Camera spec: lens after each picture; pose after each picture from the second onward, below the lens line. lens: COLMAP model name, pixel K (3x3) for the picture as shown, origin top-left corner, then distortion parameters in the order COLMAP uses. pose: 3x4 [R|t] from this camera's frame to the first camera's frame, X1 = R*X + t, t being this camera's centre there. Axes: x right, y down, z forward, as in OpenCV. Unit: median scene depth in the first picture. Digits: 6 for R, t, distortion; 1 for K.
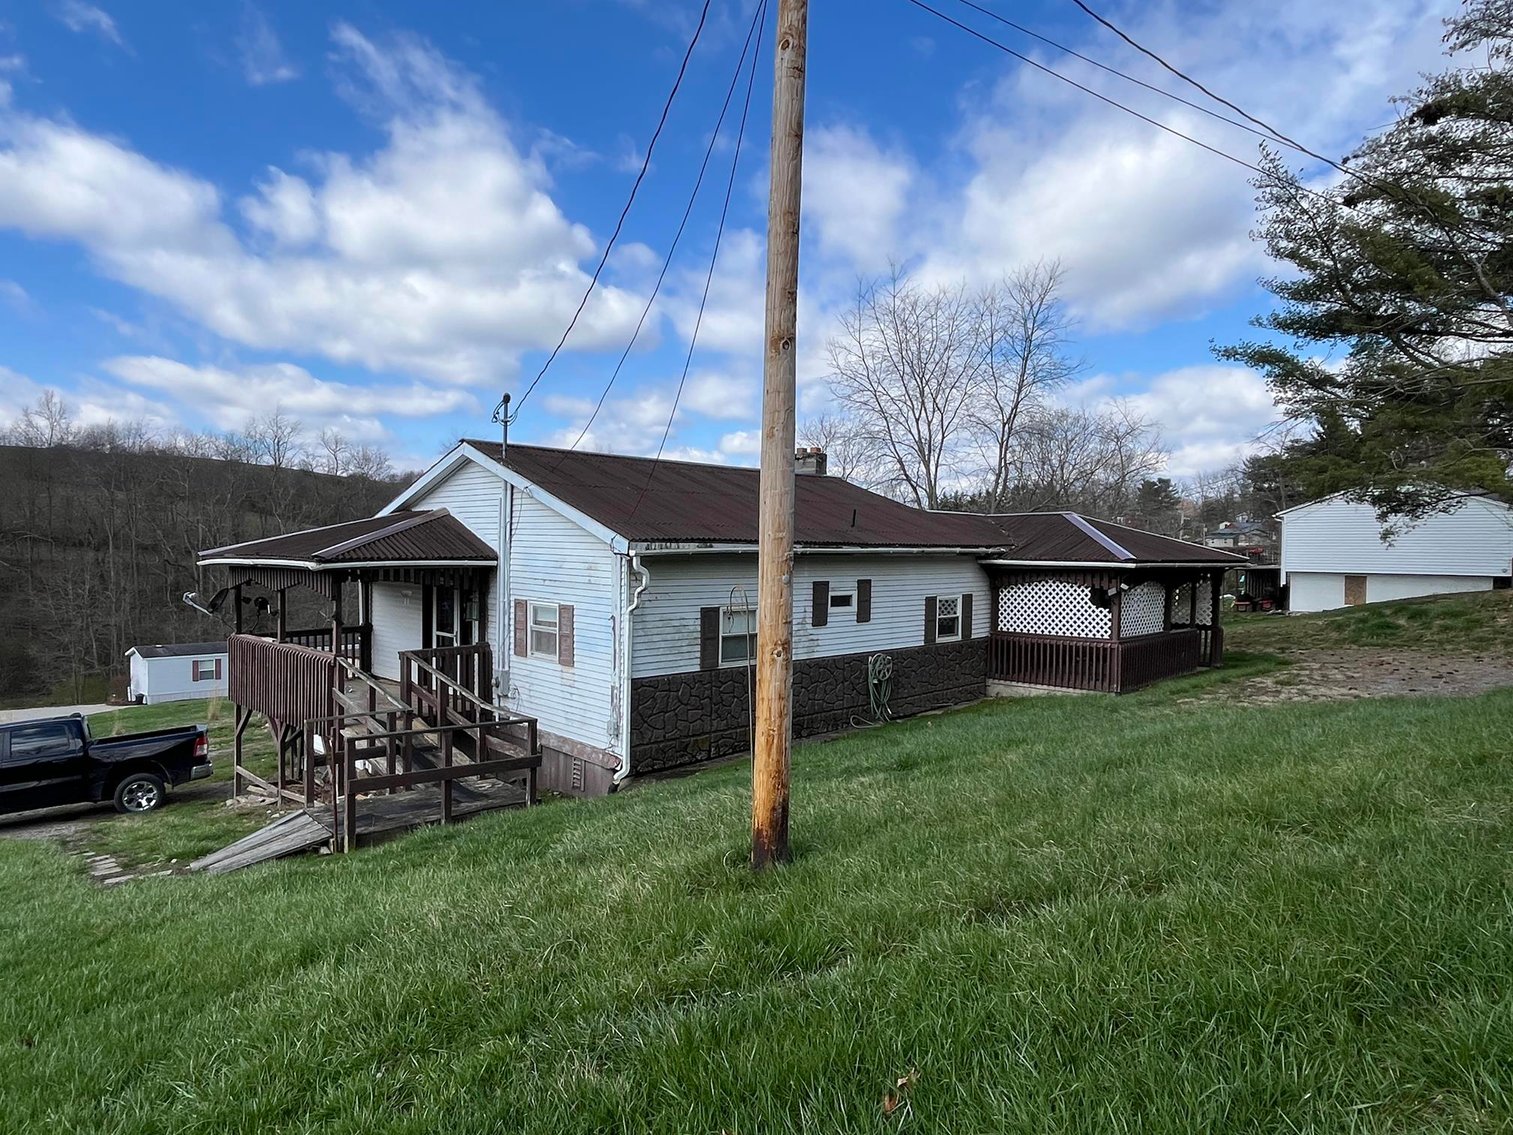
lens RADIAL K [[865.3, 0, 750.9], [0, 865.3, 583.3], [0, 0, 1]] dist [0.001713, -0.000065]
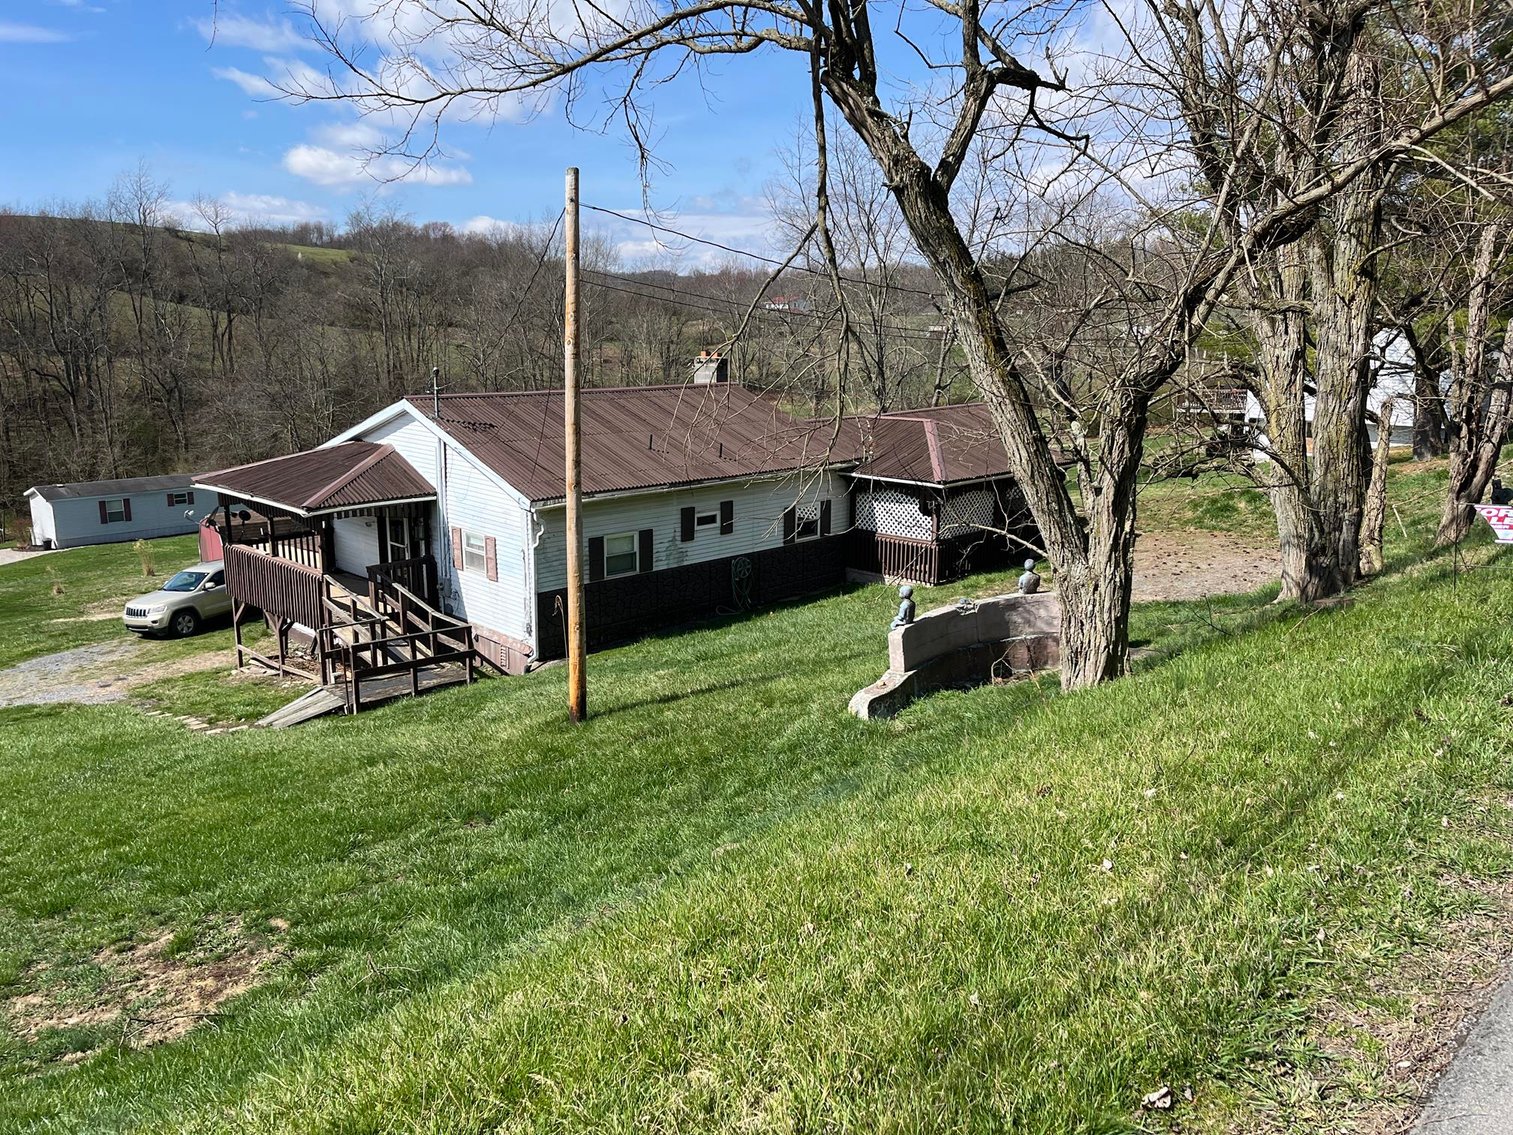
lens RADIAL K [[1043.0, 0, 756.5], [0, 1043.0, 567.5], [0, 0, 1]] dist [0.004064, 0.001147]
pose [[0.999877, -0.004988, 0.014843, 0.138630], [0.002268, 0.984047, 0.177893, -0.166086], [-0.015494, -0.177838, 0.983938, -0.481481]]
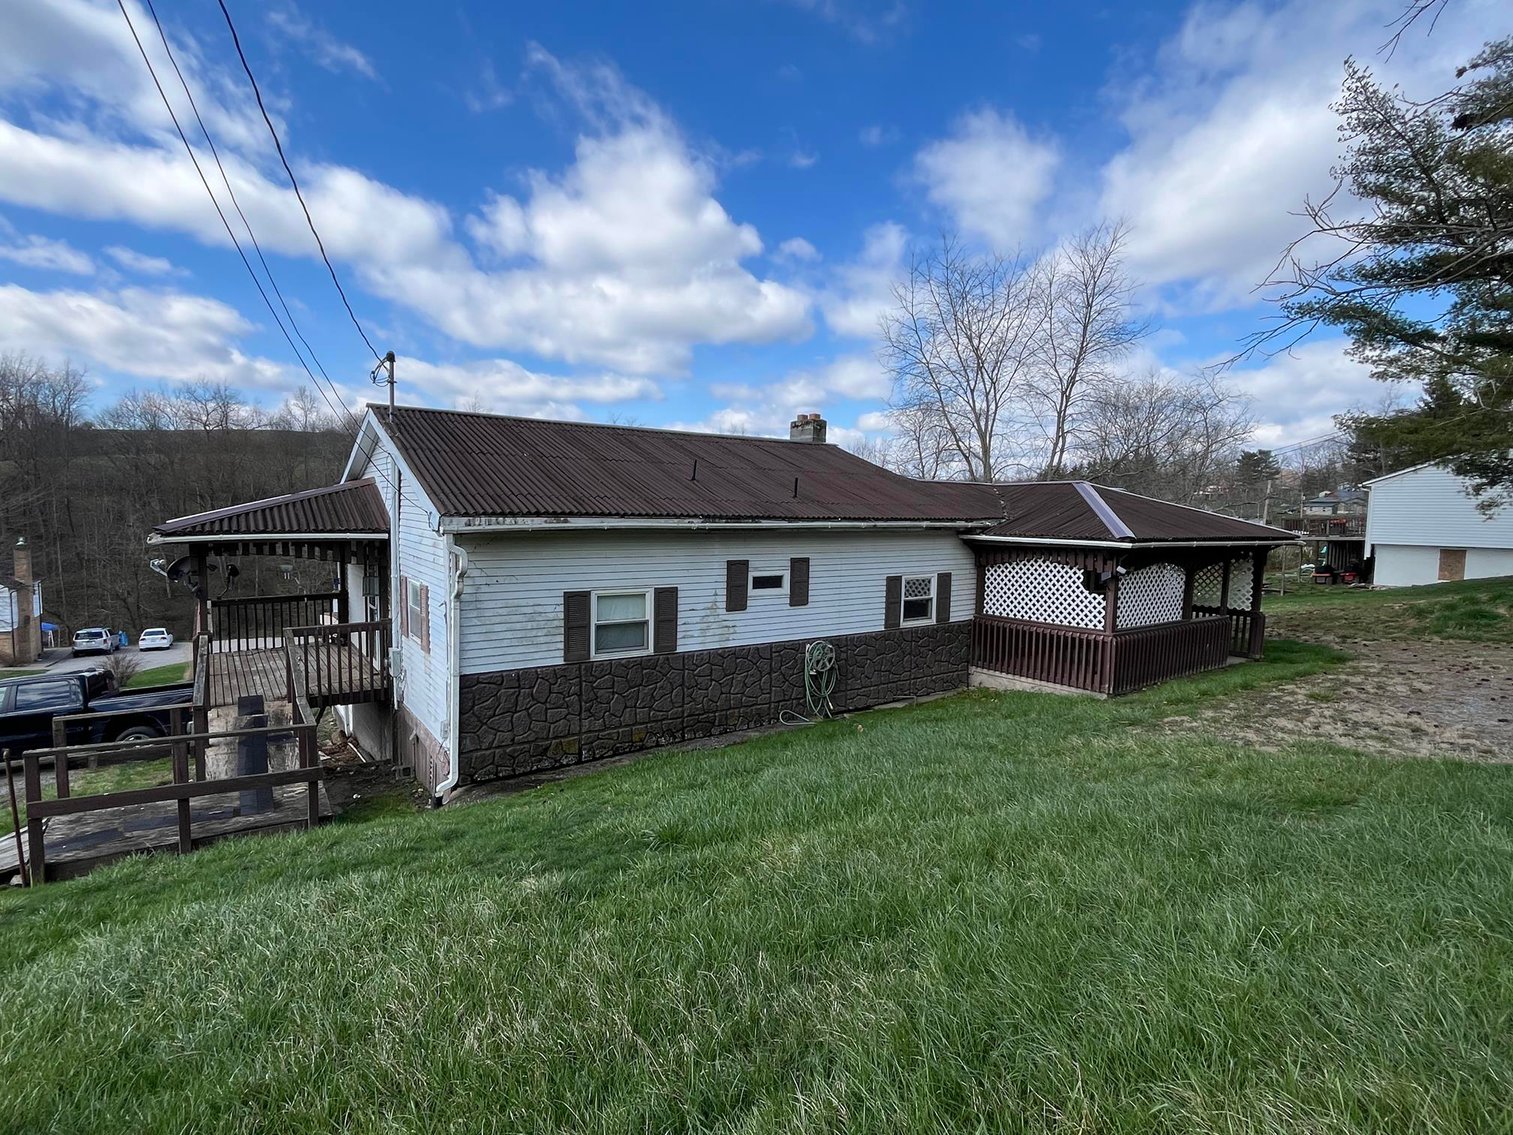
lens RADIAL K [[733.7, 0, 756.5], [0, 733.7, 567.5], [0, 0, 1]] dist [-0.000329, 0.000726]
pose [[0.987592, 0.018912, -0.155902, 0.187069], [-0.013433, 0.999257, 0.036125, -0.019035], [0.156469, -0.033582, 0.987112, 0.233074]]
